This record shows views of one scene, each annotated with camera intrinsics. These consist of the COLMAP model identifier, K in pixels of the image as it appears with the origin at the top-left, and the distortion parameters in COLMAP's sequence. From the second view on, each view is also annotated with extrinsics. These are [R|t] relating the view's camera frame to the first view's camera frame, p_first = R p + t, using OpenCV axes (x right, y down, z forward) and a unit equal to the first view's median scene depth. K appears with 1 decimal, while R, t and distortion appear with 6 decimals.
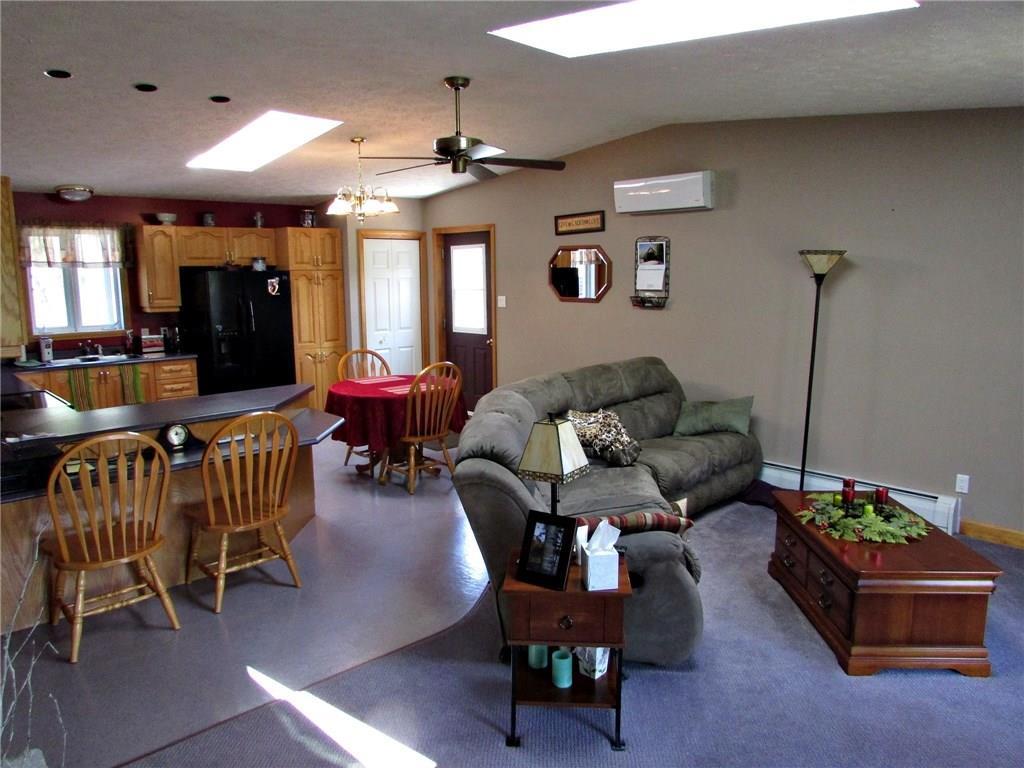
lens RADIAL K [[721.7, 0, 504.1], [0, 721.7, 381.3], [0, 0, 1]] dist [-0.036748, 0.001344]
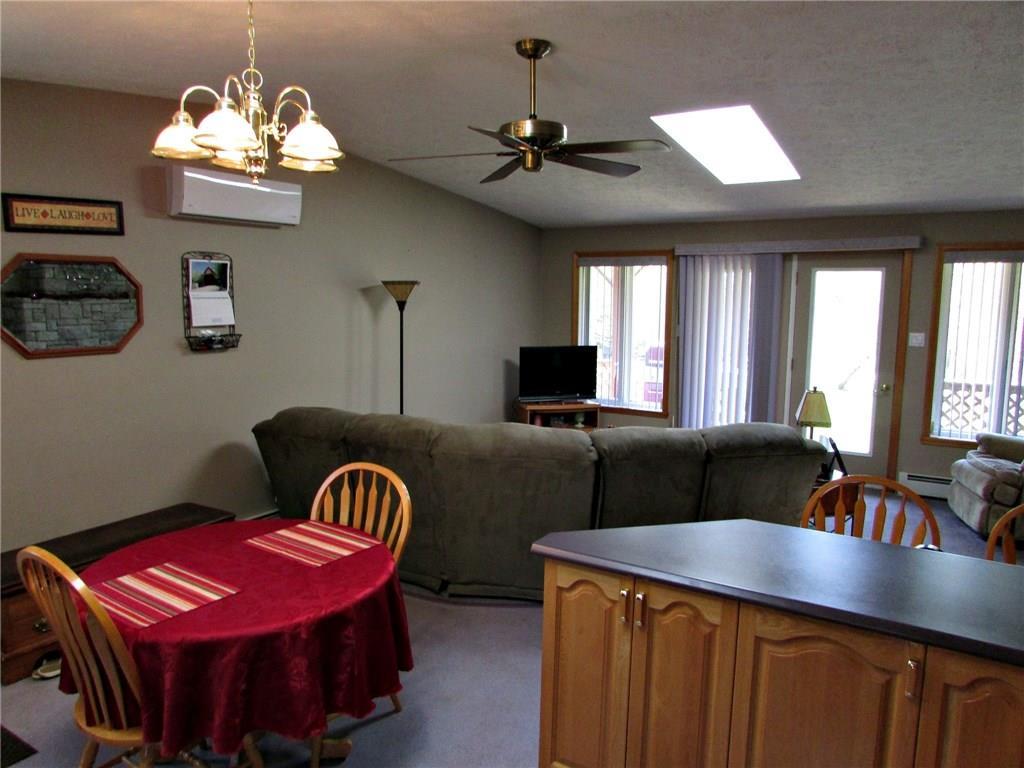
lens RADIAL K [[730.0, 0, 512.0], [0, 730.0, 384.0], [0, 0, 1]] dist [-0.011919, -0.000240]
pose [[-0.223924, -0.121969, 0.966945, -0.559019], [0.137848, 0.978201, 0.155311, -0.136773], [-0.964809, 0.168069, -0.202229, 0.835838]]
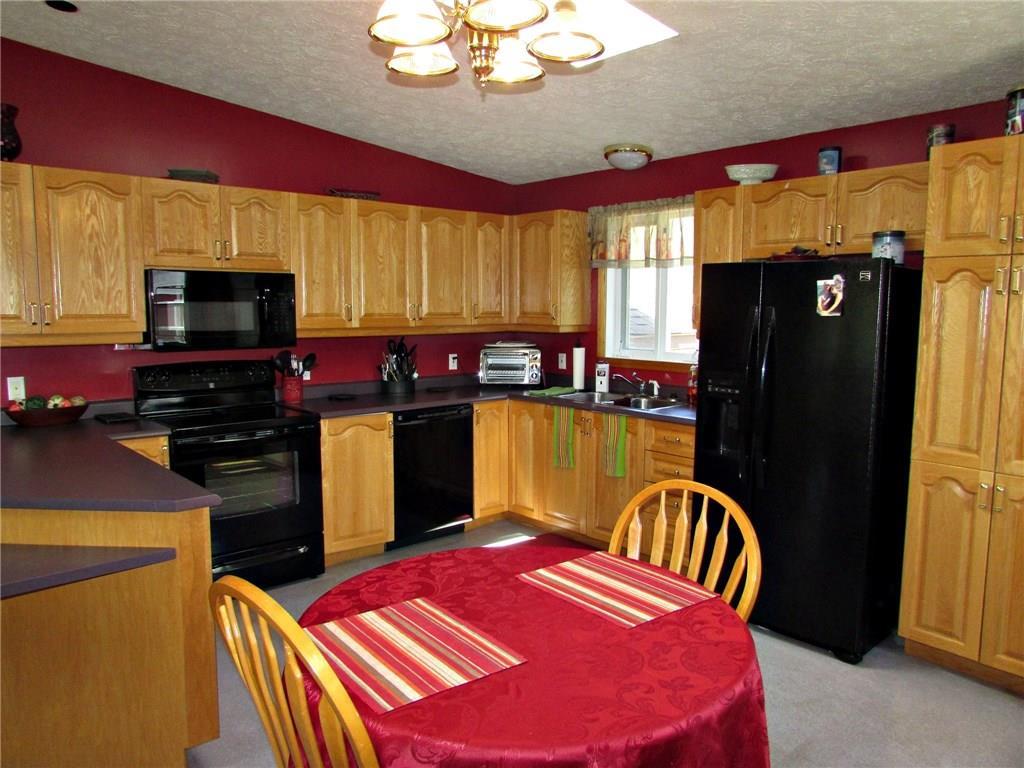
lens RADIAL K [[721.7, 0, 504.1], [0, 721.7, 381.3], [0, 0, 1]] dist [-0.036748, 0.001344]
pose [[-0.075832, 0.108734, -0.991174, 0.129415], [-0.153995, 0.980833, 0.119381, -0.112424], [0.985157, 0.161688, -0.057634, 0.913165]]
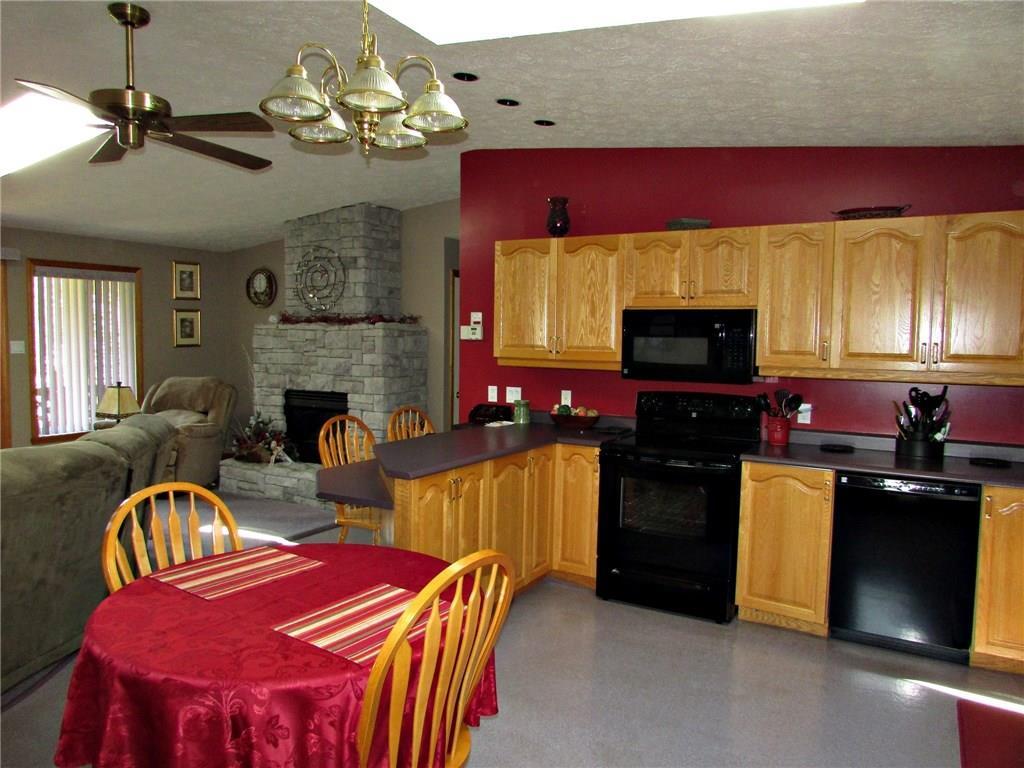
lens RADIAL K [[721.7, 0, 504.1], [0, 721.7, 381.3], [0, 0, 1]] dist [-0.036748, 0.001344]
pose [[-0.970774, 0.008149, -0.239857, -0.148443], [-0.043530, 0.976867, 0.209369, -0.161864], [0.236015, 0.213691, -0.947963, 1.233735]]
